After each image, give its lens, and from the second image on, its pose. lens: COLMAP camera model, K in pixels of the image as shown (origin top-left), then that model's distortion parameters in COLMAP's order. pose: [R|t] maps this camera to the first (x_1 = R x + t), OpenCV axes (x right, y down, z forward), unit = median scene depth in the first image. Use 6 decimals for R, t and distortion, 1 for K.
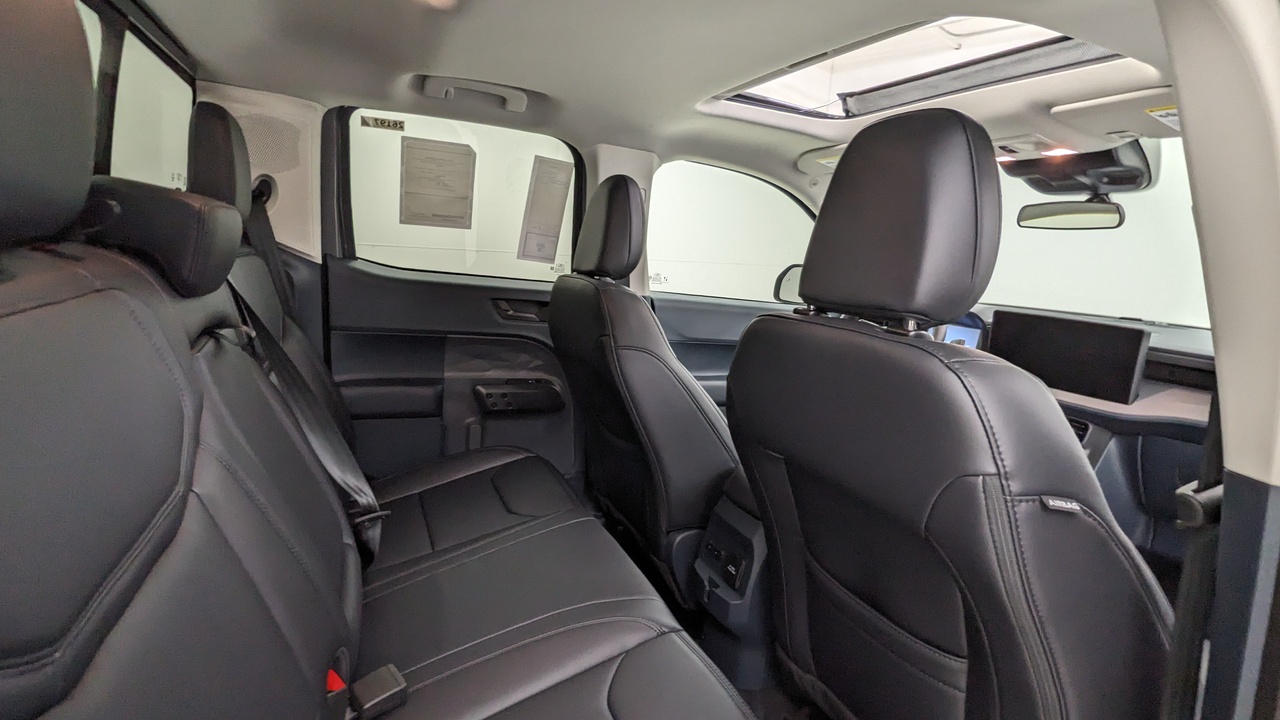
lens RADIAL K [[621.3, 0, 640.0], [0, 621.3, 360.0], [0, 0, 1]] dist [0.000447, 0.001399]
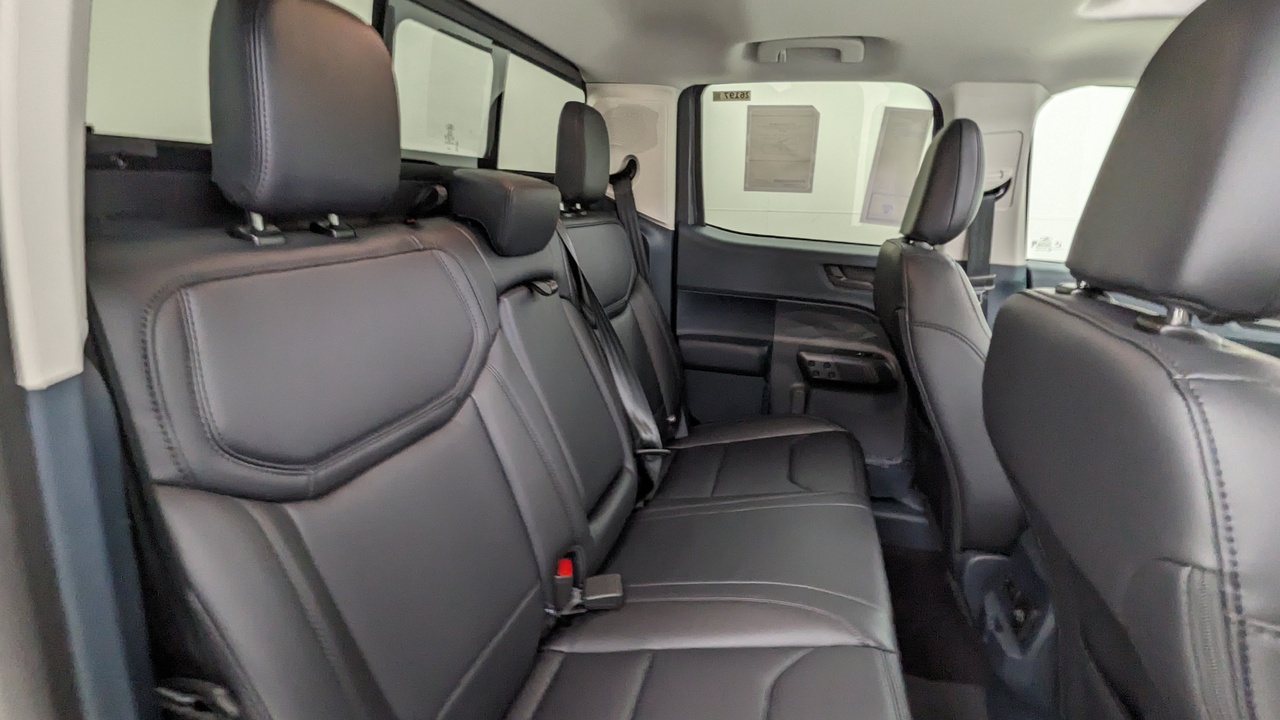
lens RADIAL K [[621.3, 0, 640.0], [0, 621.3, 360.0], [0, 0, 1]] dist [0.000447, 0.001399]
pose [[0.772202, 0.119346, -0.624067, 0.184465], [-0.085439, 0.992784, 0.084141, -0.008070], [0.629606, -0.011654, 0.776827, 0.069863]]
